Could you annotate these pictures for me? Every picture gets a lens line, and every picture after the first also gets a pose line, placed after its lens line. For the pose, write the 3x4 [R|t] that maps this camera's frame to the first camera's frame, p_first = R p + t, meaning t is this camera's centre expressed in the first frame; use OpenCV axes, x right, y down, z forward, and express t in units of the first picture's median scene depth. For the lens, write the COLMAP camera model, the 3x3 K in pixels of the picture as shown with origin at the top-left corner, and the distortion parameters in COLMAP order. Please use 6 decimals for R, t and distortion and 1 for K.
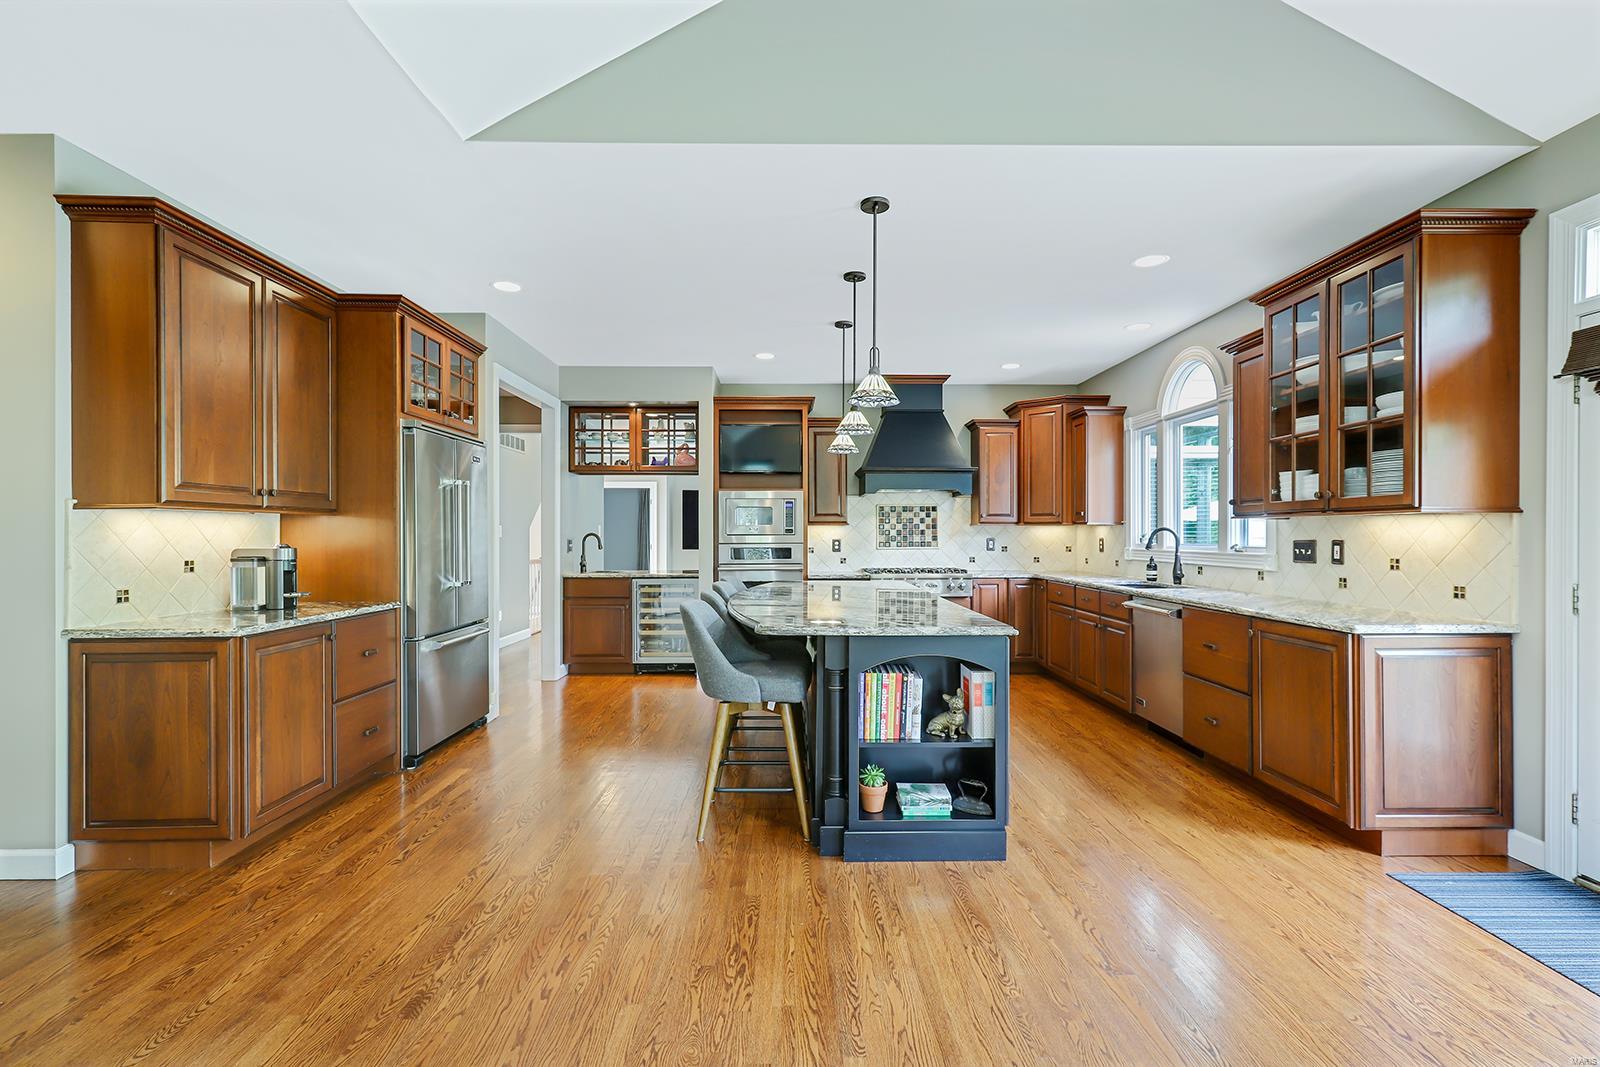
lens RADIAL K [[715.4, 0, 803.4], [0, 715.4, 533.1], [0, 0, 1]] dist [0.000887, 0.001359]
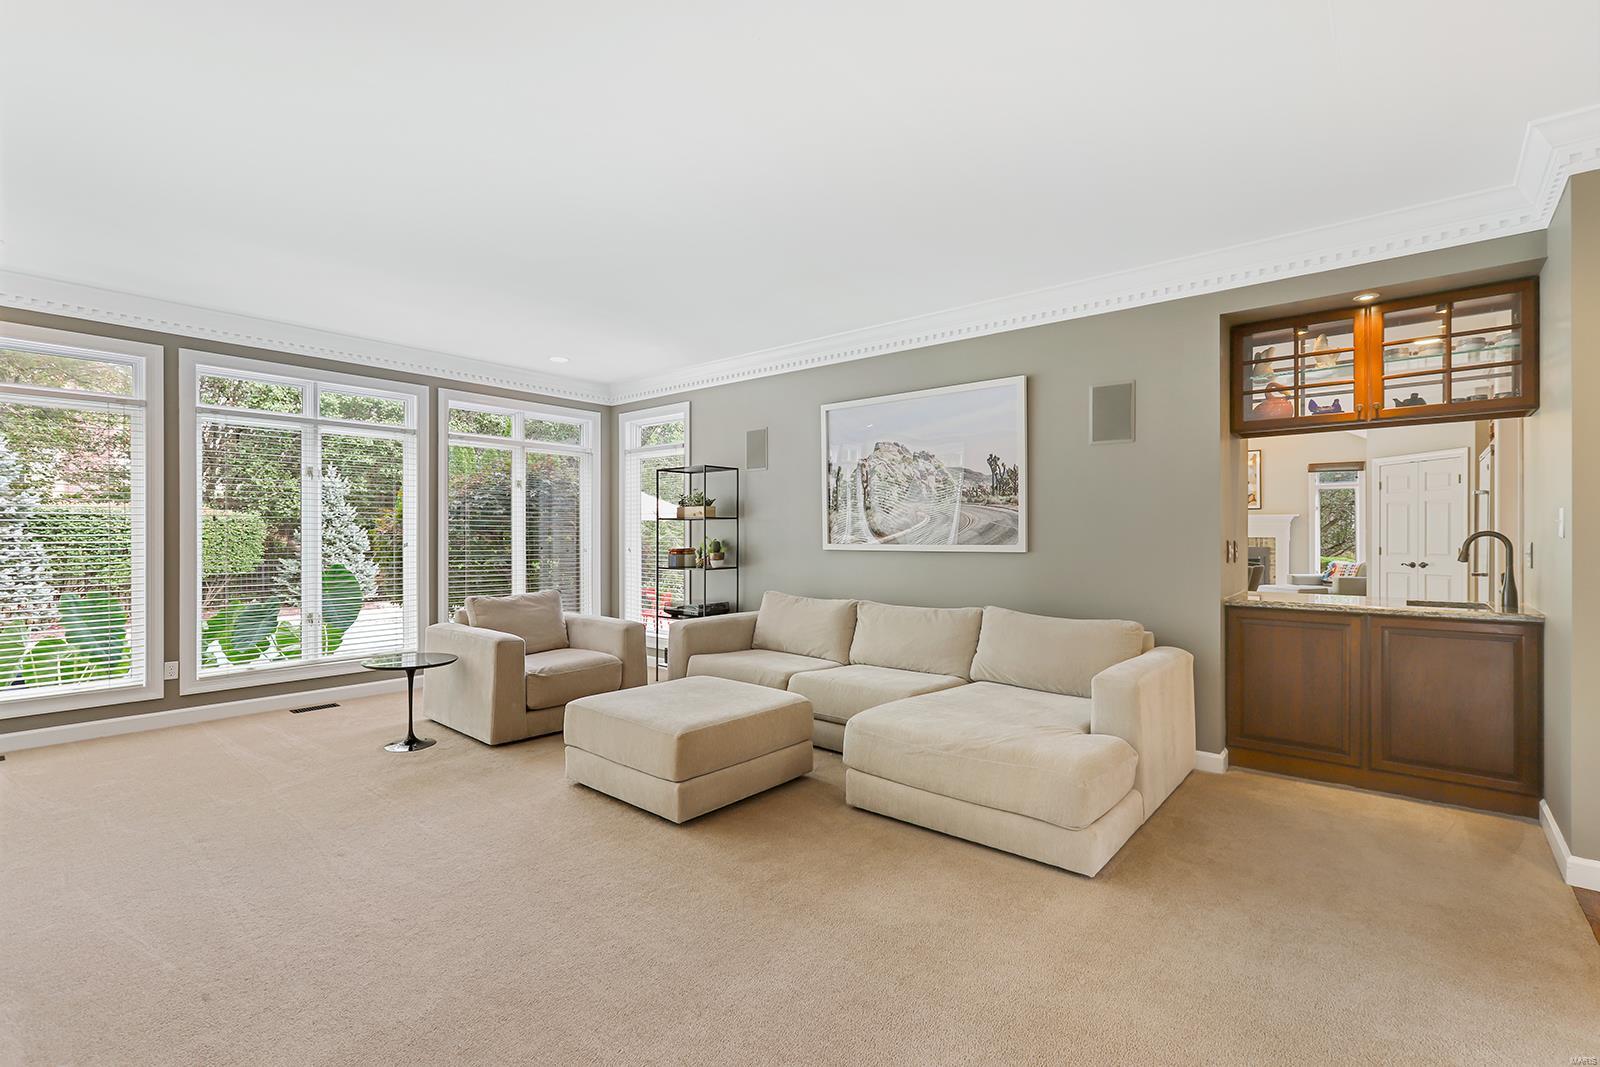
lens RADIAL K [[712.9, 0, 853.4], [0, 712.9, 540.1], [0, 0, 1]] dist [-0.013154, -0.000103]
pose [[0.761724, -0.004716, -0.647884, -0.190305], [0.009548, 0.999947, 0.003947, 0.000491], [0.647831, -0.009193, 0.761729, 0.333612]]
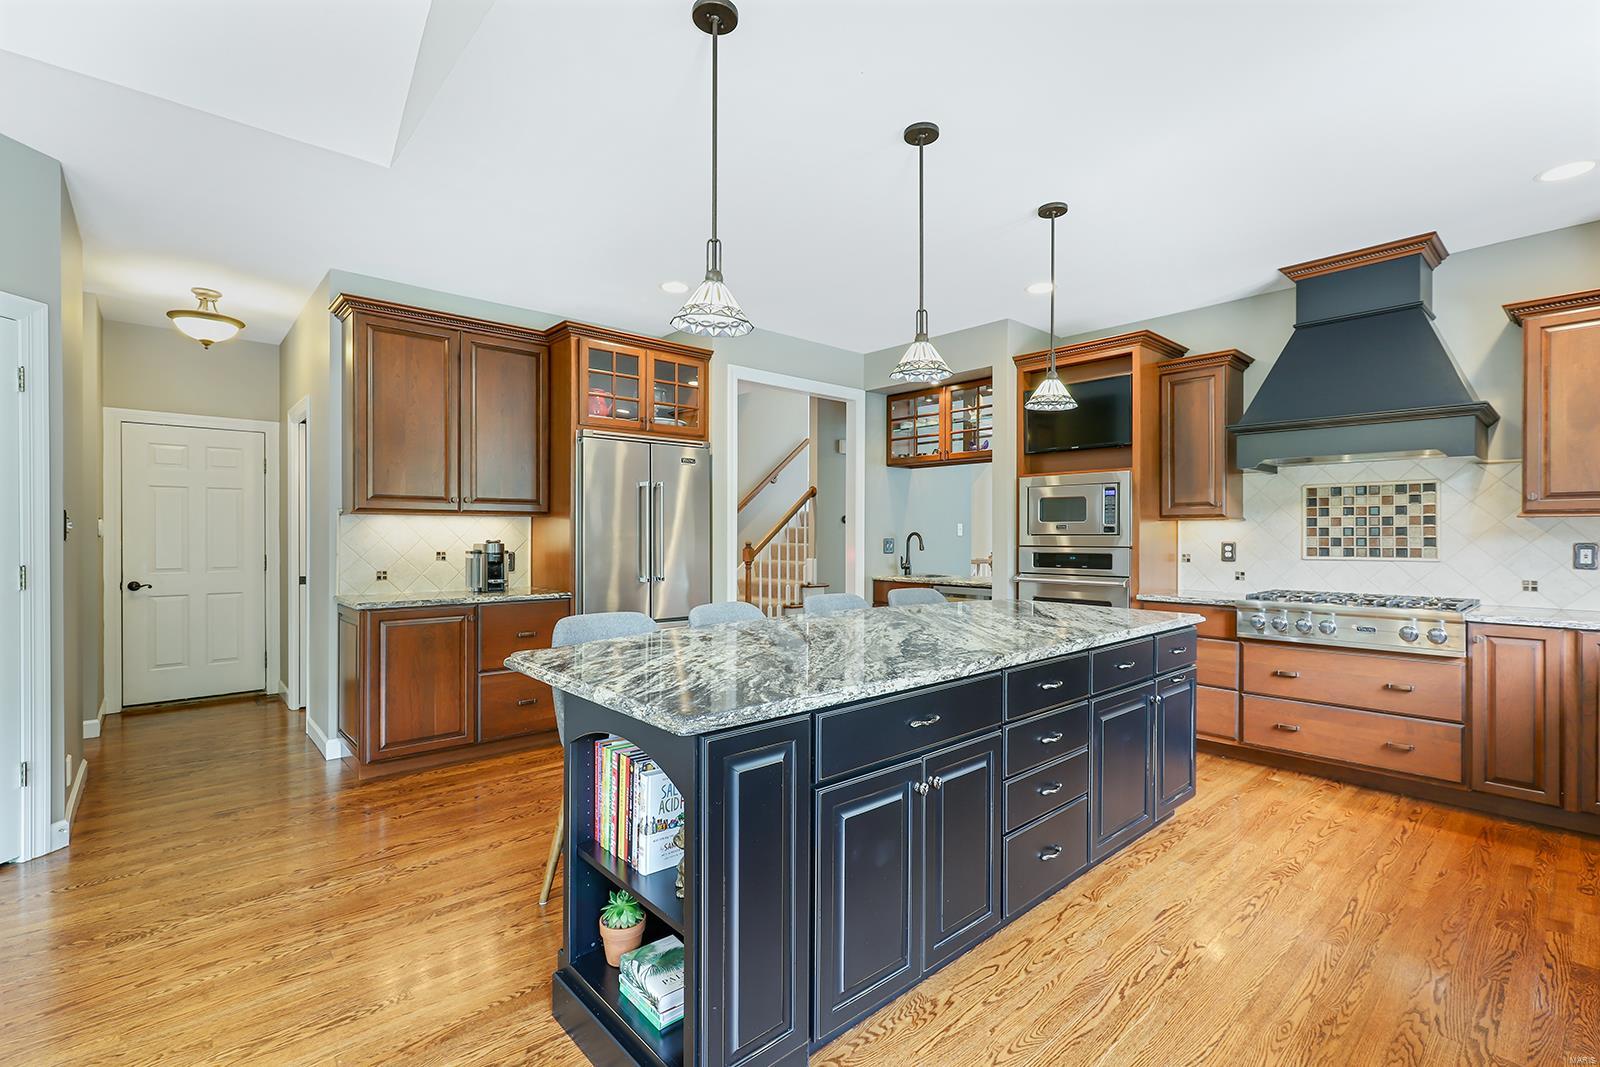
lens RADIAL K [[715.4, 0, 804.7], [0, 715.4, 536.6], [0, 0, 1]] dist [0.000887, 0.001359]
pose [[0.654616, 0.004694, -0.755947, 0.314664], [-0.001231, 0.999986, 0.005143, 0.000805], [0.755960, -0.002436, 0.654613, 0.320998]]
